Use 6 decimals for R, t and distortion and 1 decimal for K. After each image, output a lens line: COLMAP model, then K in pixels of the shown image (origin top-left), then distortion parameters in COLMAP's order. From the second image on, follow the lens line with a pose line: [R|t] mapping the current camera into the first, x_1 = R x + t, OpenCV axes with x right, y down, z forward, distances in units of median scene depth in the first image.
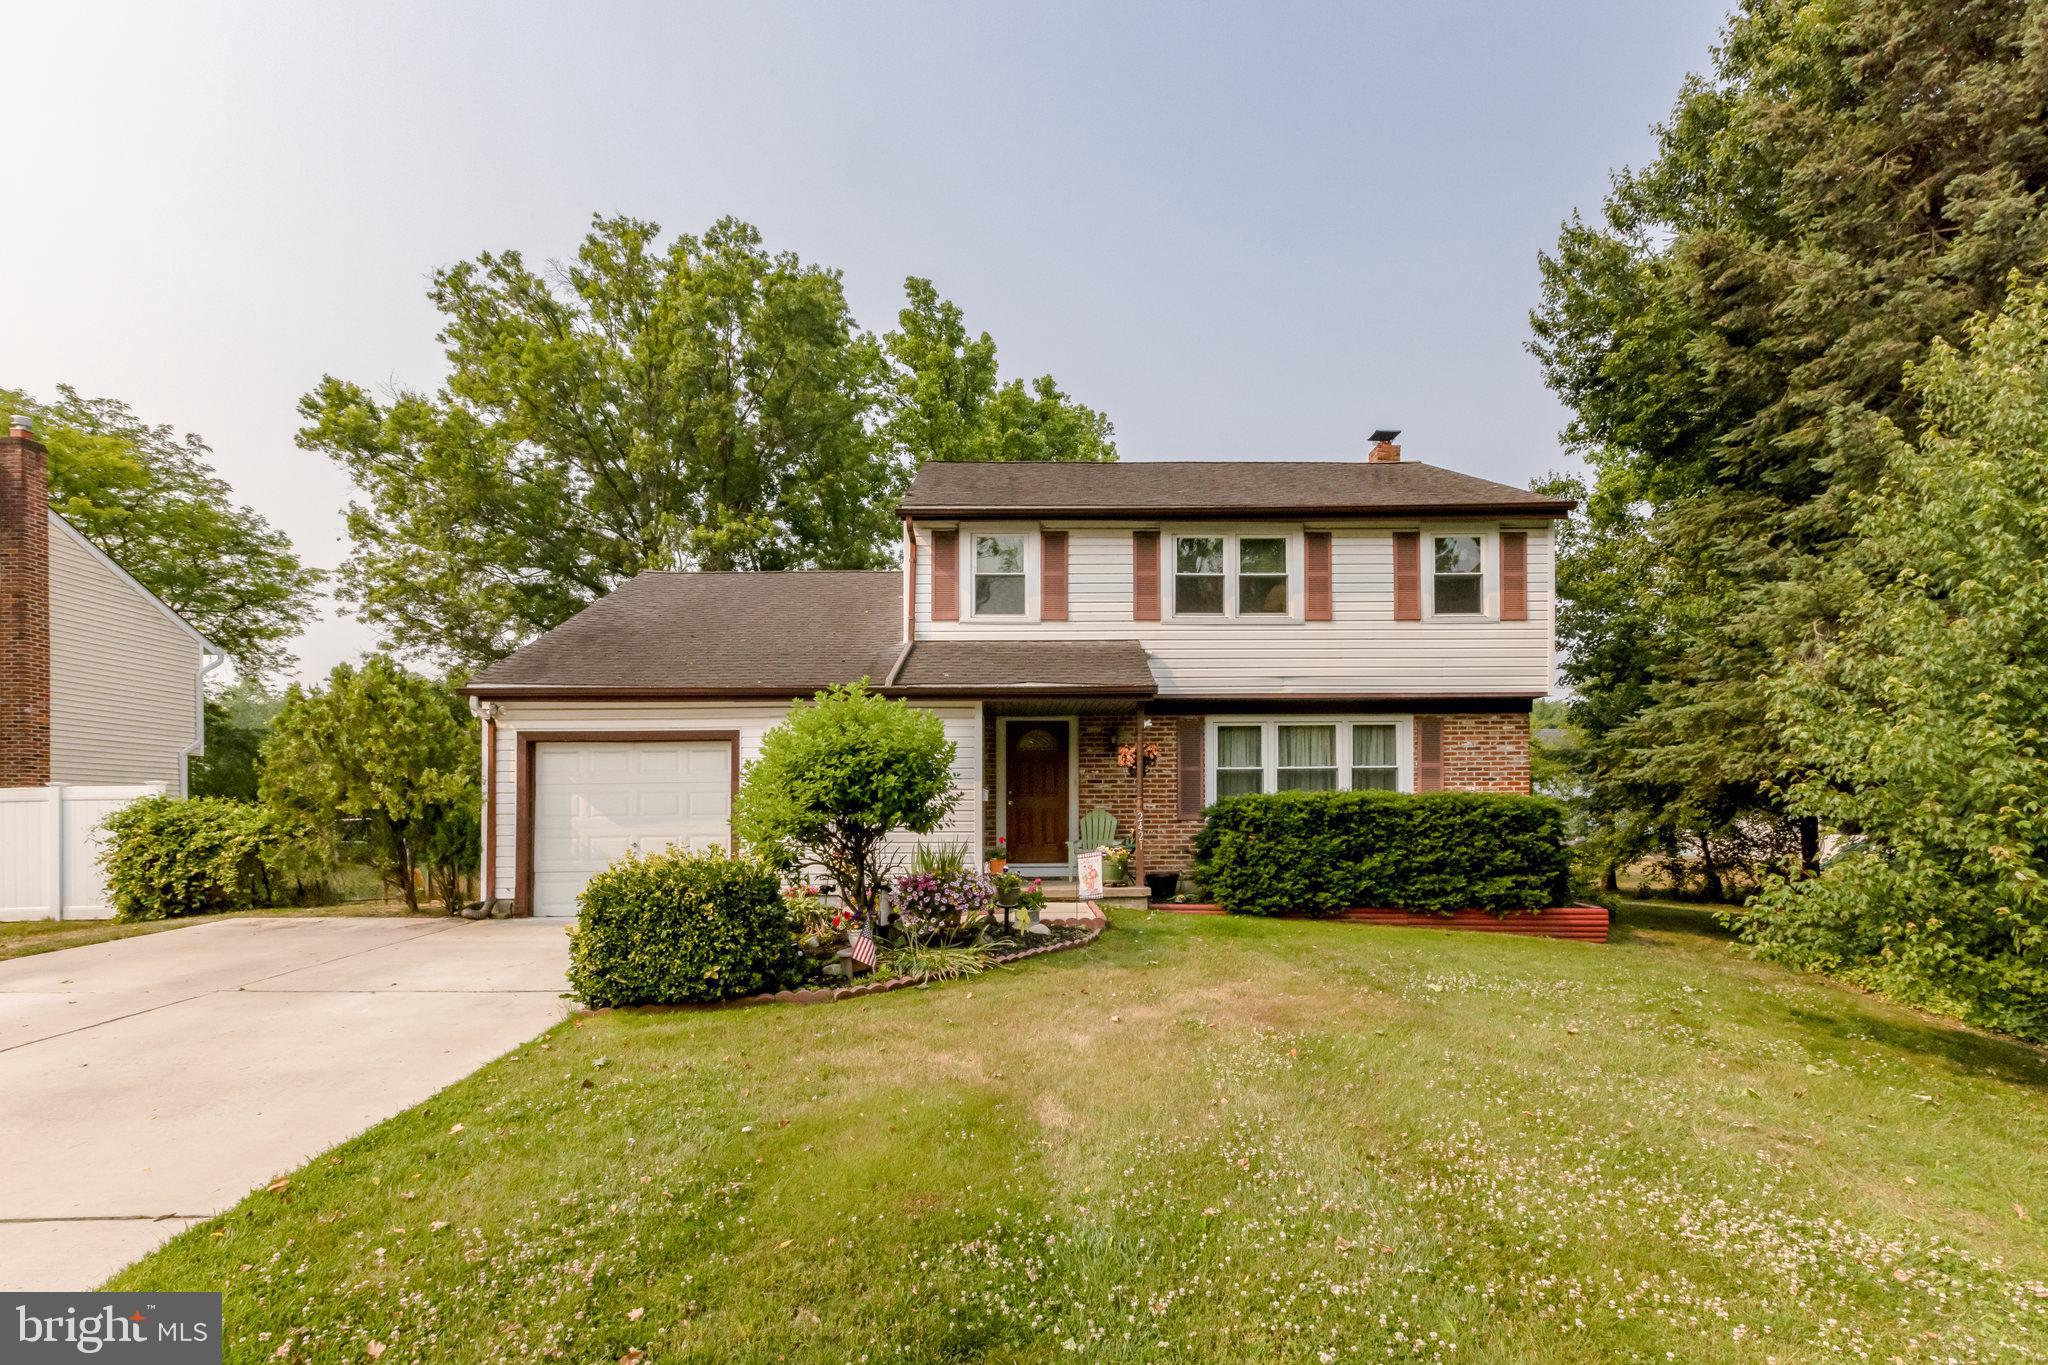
lens RADIAL K [[906.3, 0, 1028.8], [0, 906.3, 679.5], [0, 0, 1]] dist [0.002474, 0.000279]
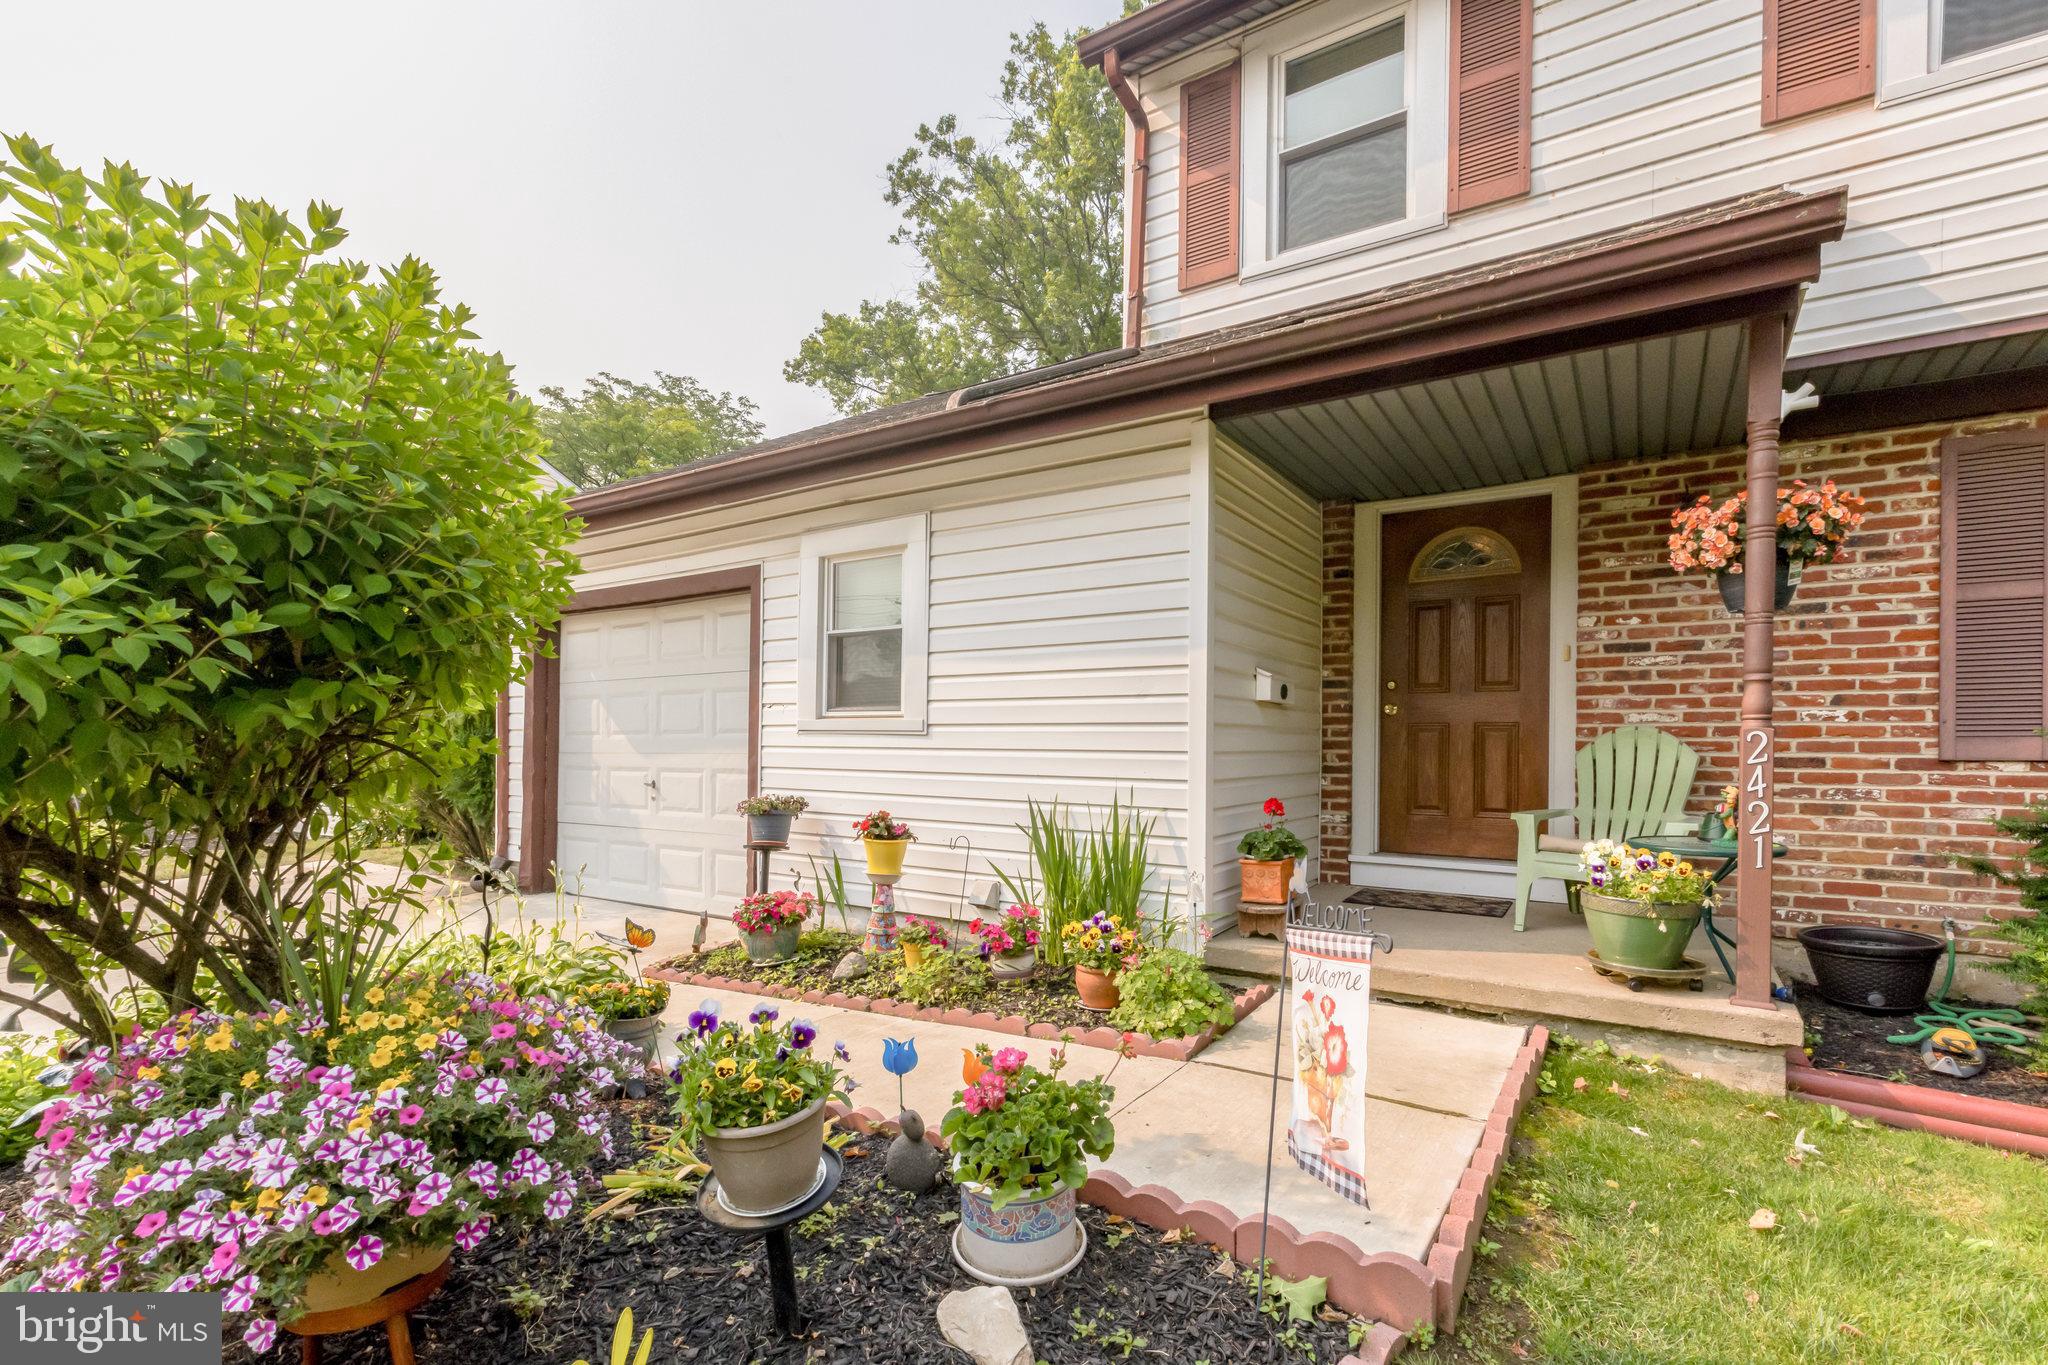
lens RADIAL K [[916.2, 0, 1080.0], [0, 916.2, 712.2], [0, 0, 1]] dist [0.003944, 0.000522]
pose [[0.833990, -0.008474, -0.551714, 0.092205], [0.073904, 0.992588, 0.096471, 0.087053], [0.546807, -0.121230, 0.828435, 0.579862]]
